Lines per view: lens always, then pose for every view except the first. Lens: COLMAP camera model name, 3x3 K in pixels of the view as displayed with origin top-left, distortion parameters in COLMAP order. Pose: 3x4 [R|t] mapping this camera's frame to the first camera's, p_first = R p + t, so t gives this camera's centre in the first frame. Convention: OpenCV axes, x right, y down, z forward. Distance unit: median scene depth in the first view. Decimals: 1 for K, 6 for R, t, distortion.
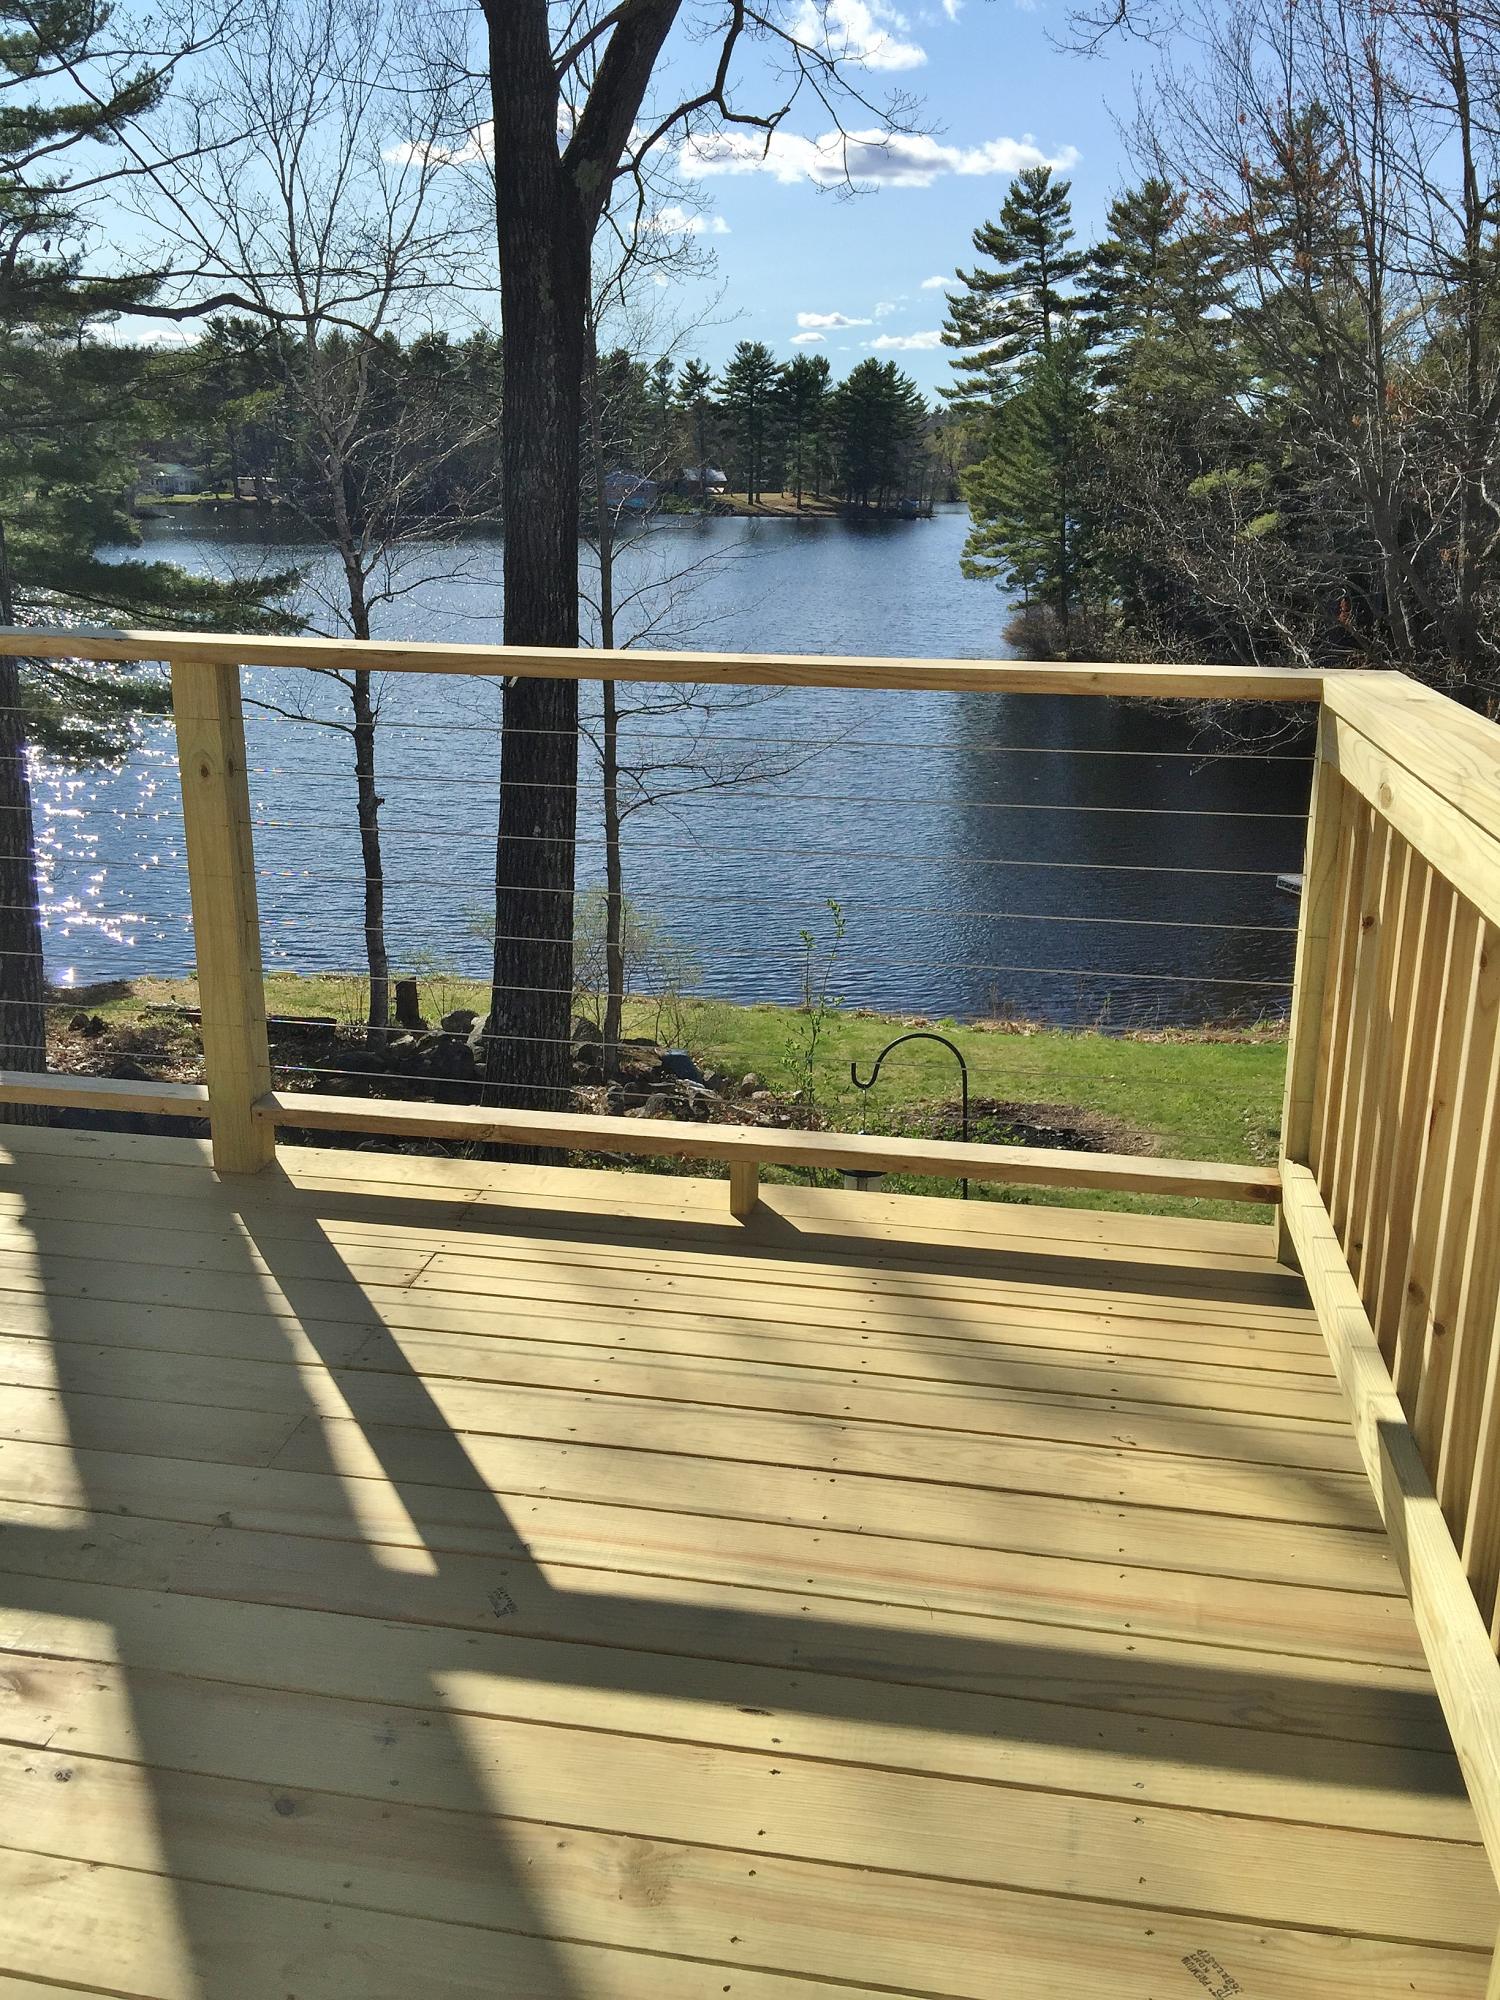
lens RADIAL K [[1704.0, 0, 750.0], [0, 1704.0, 1000.0], [0, 0, 1]] dist [0.030820, -0.014239]
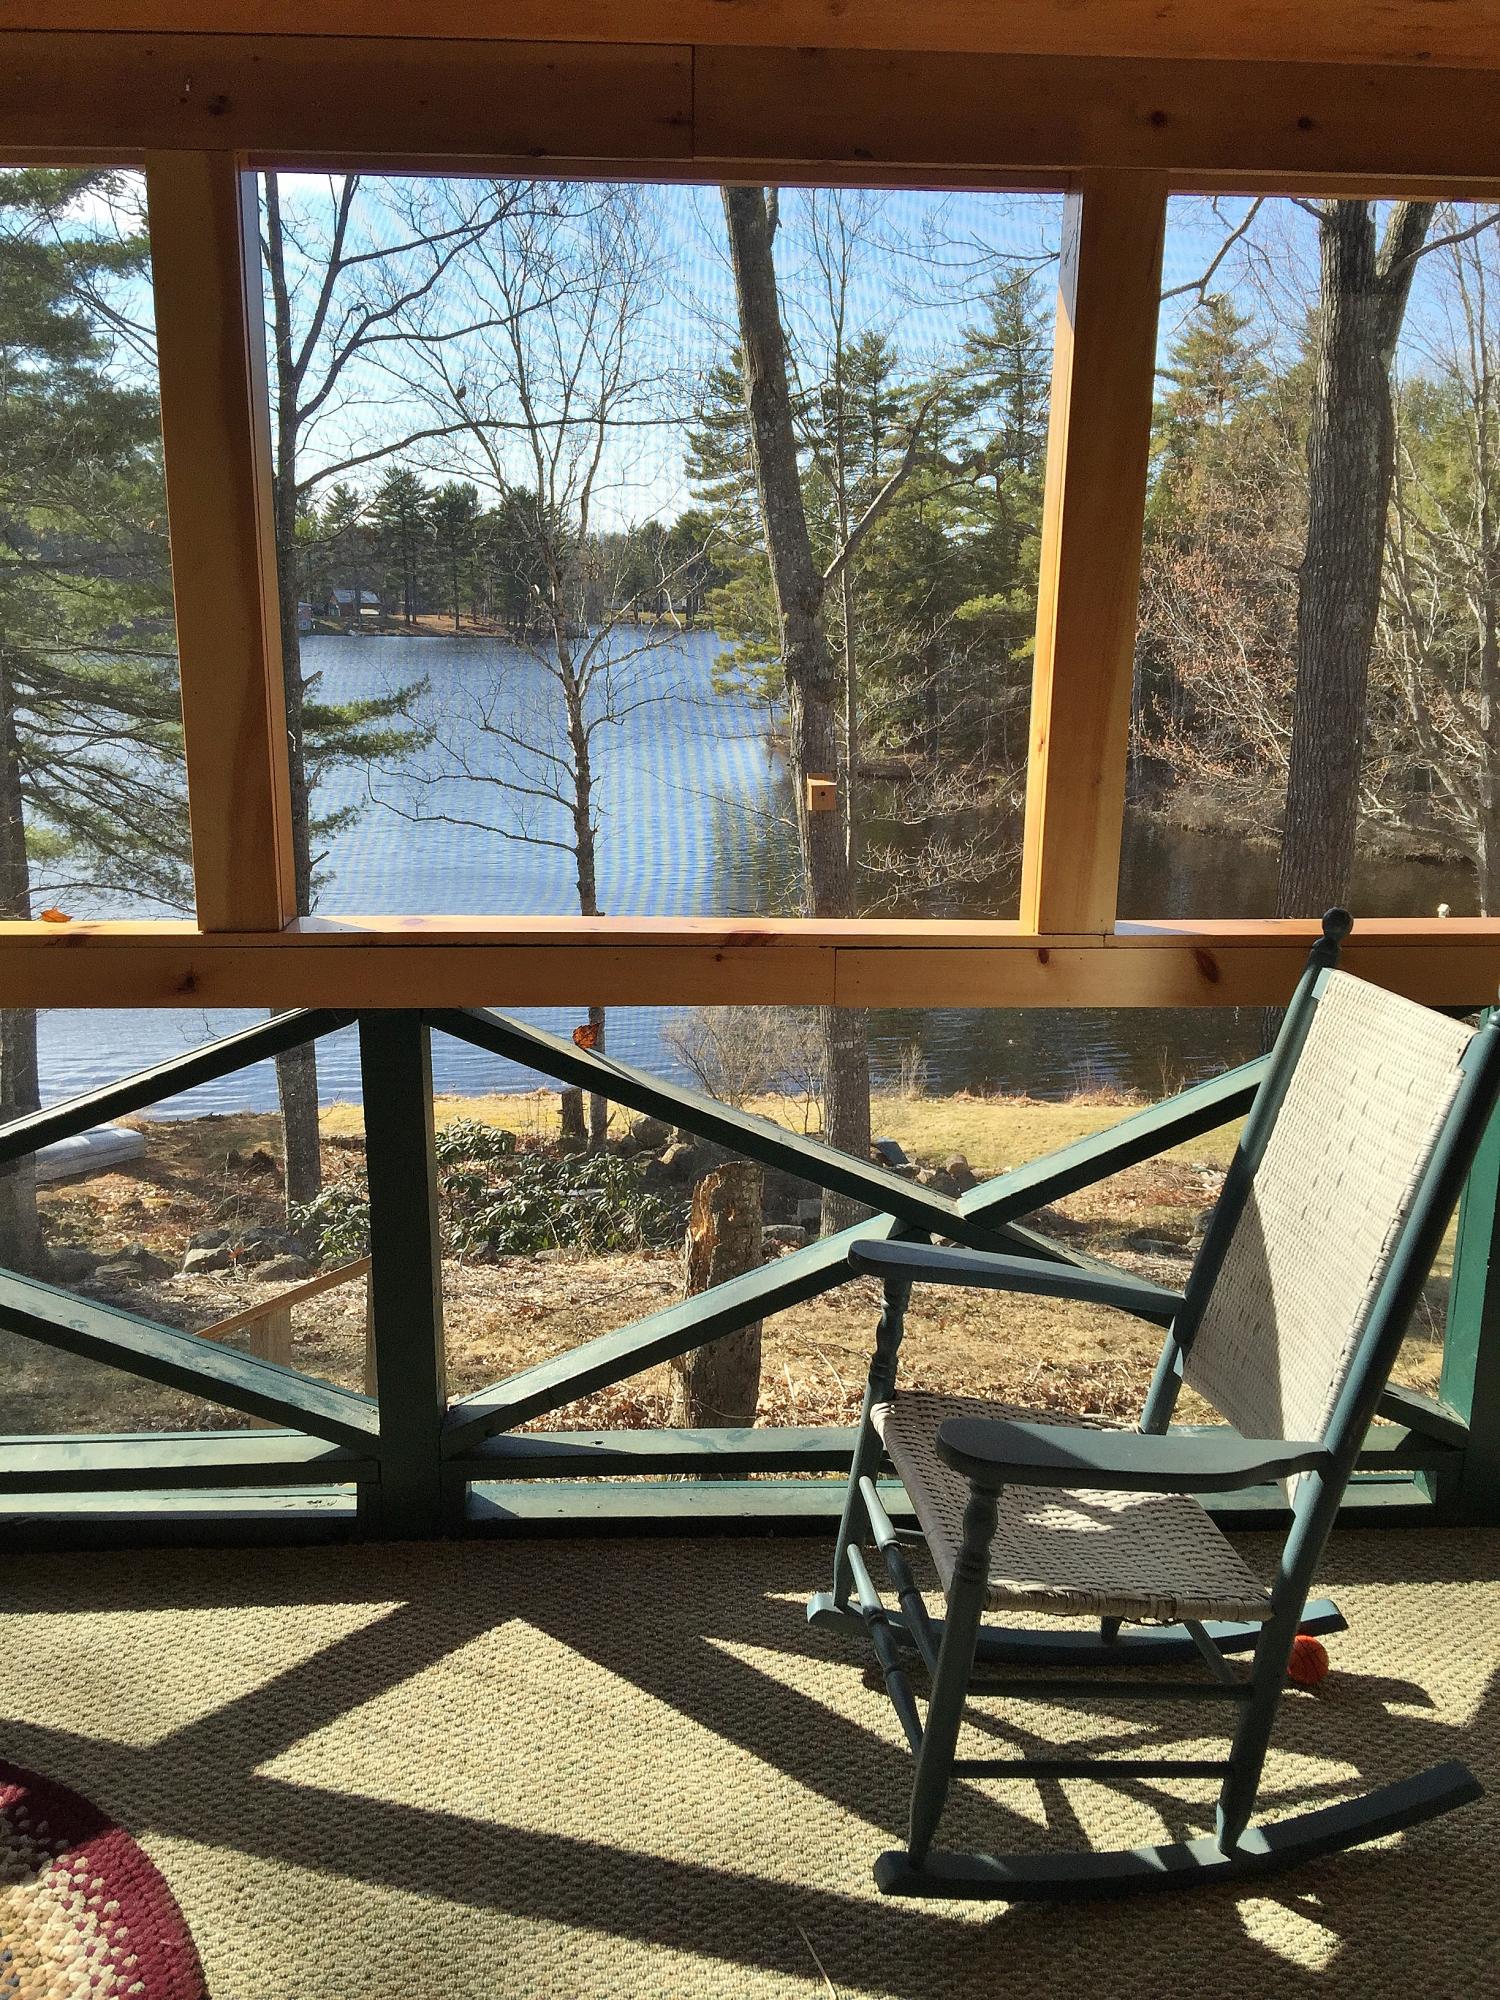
lens RADIAL K [[1704.0, 0, 750.0], [0, 1704.0, 1000.0], [0, 0, 1]] dist [0.030820, -0.014239]
pose [[0.971196, -0.055352, 0.231764, -0.107263], [0.070513, 0.995844, -0.057646, -0.000256], [-0.227610, 0.072328, 0.971063, -0.003301]]
